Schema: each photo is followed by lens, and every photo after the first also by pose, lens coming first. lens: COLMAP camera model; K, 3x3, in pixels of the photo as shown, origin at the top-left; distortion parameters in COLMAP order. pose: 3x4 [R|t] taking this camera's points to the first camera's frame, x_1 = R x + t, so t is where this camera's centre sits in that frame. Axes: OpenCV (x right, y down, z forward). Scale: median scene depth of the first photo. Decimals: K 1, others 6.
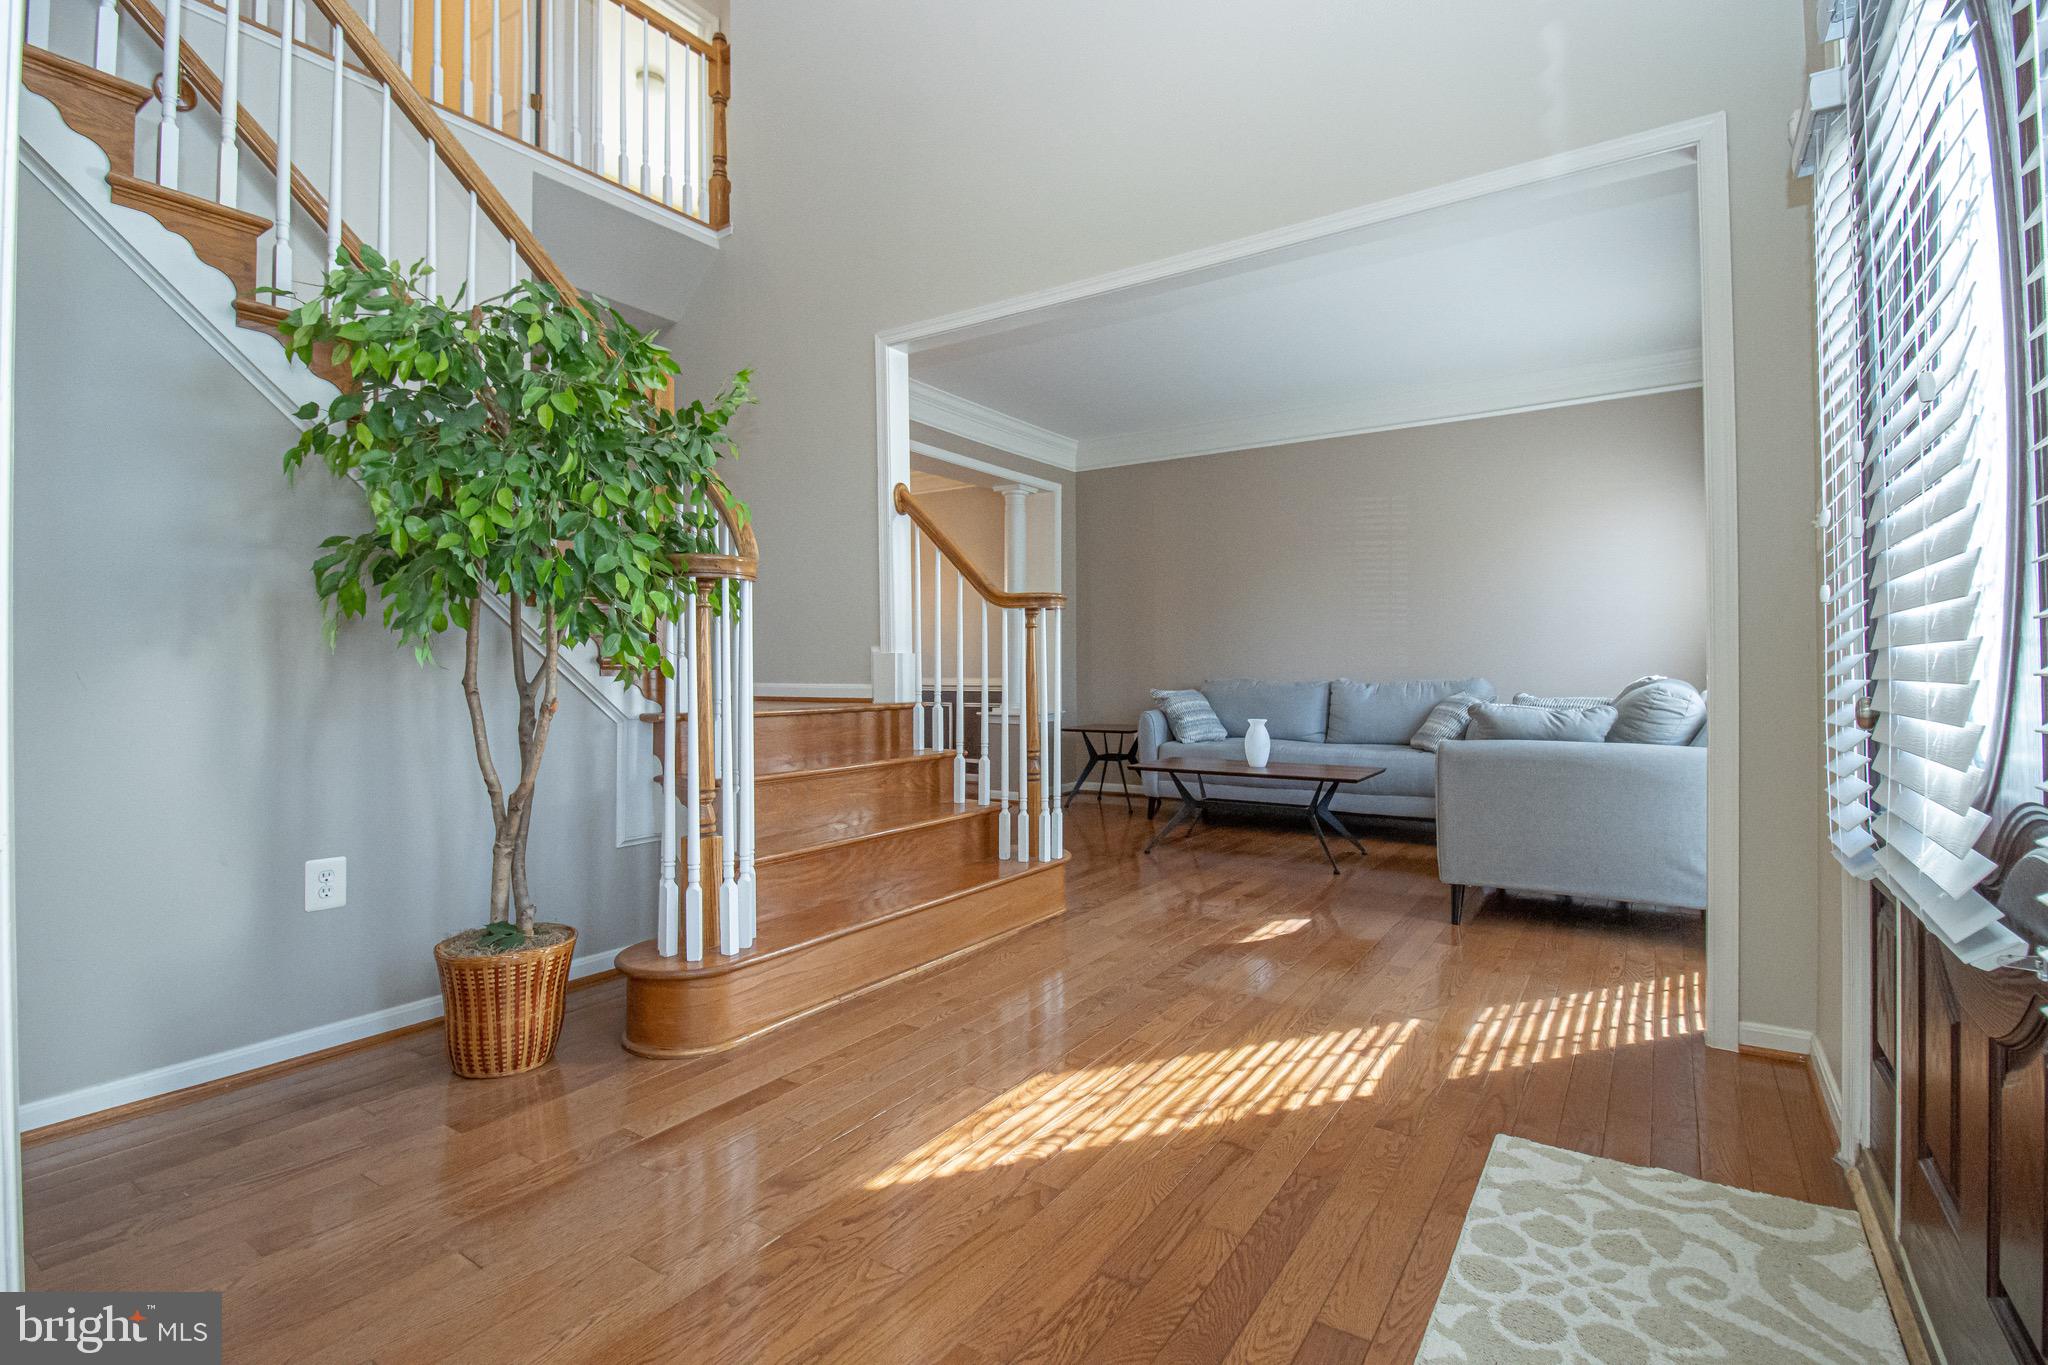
lens RADIAL K [[951.1, 0, 1018.7], [0, 951.1, 674.0], [0, 0, 1]] dist [-0.008390, -0.003048]
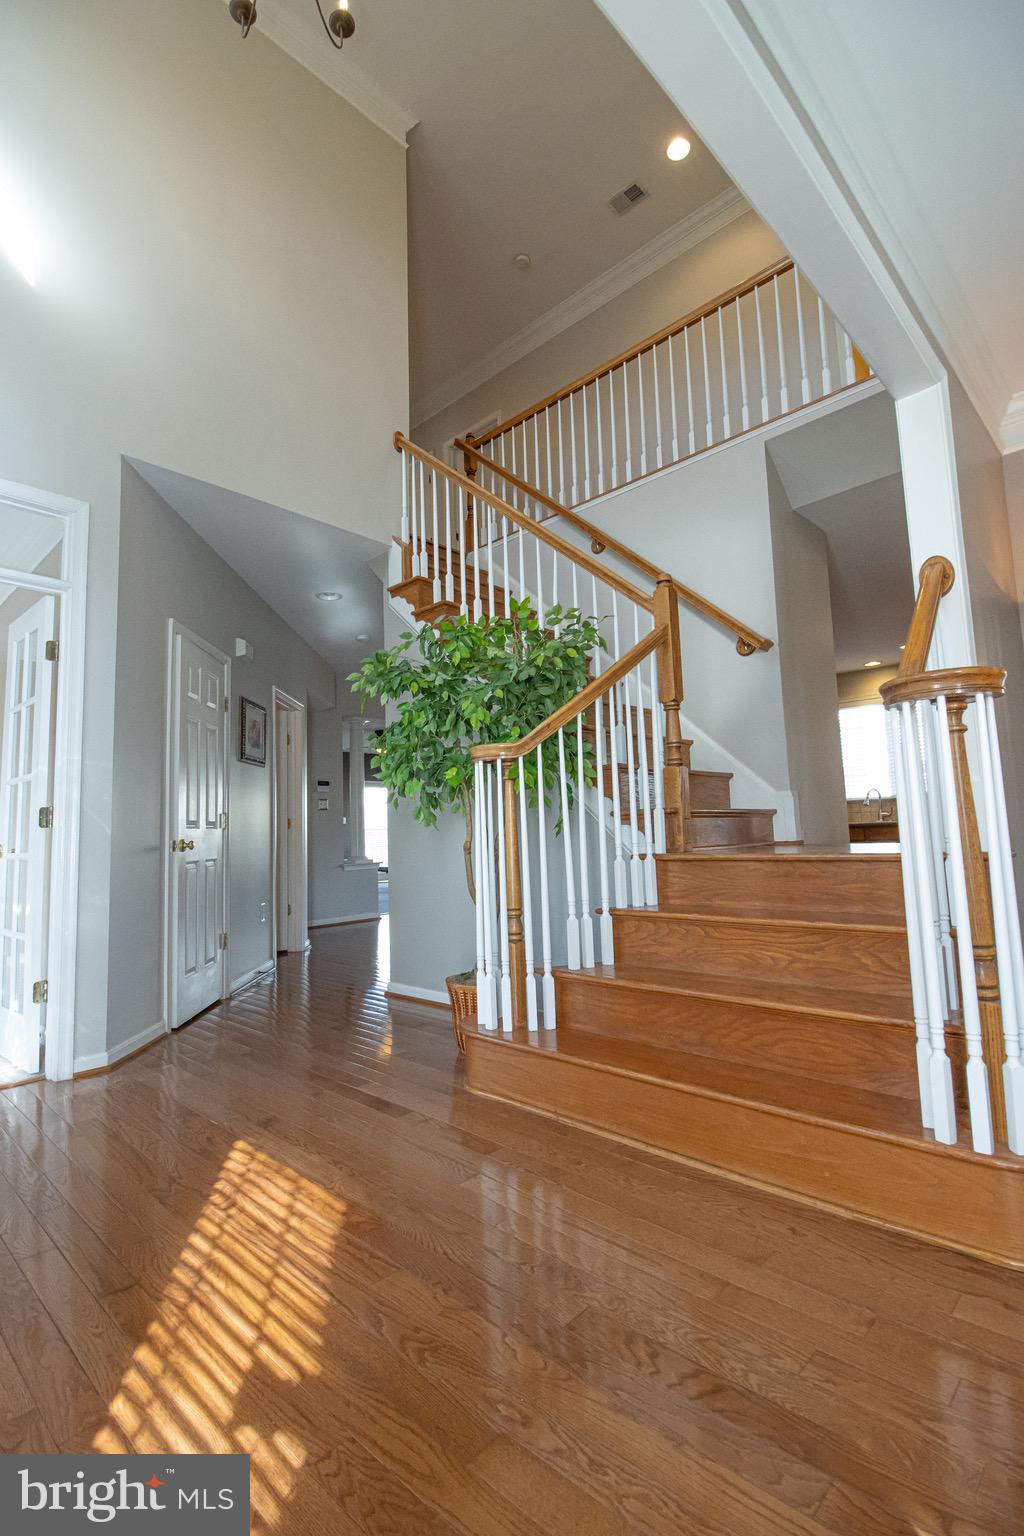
lens RADIAL K [[713.3, 0, 507.6], [0, 713.3, 763.4], [0, 0, 1]] dist [-0.008390, -0.003048]
pose [[-0.169200, -0.078360, -0.982462, 0.849376], [0.037575, 0.995597, -0.085879, -0.004445], [0.984865, -0.051446, -0.165510, 1.378320]]
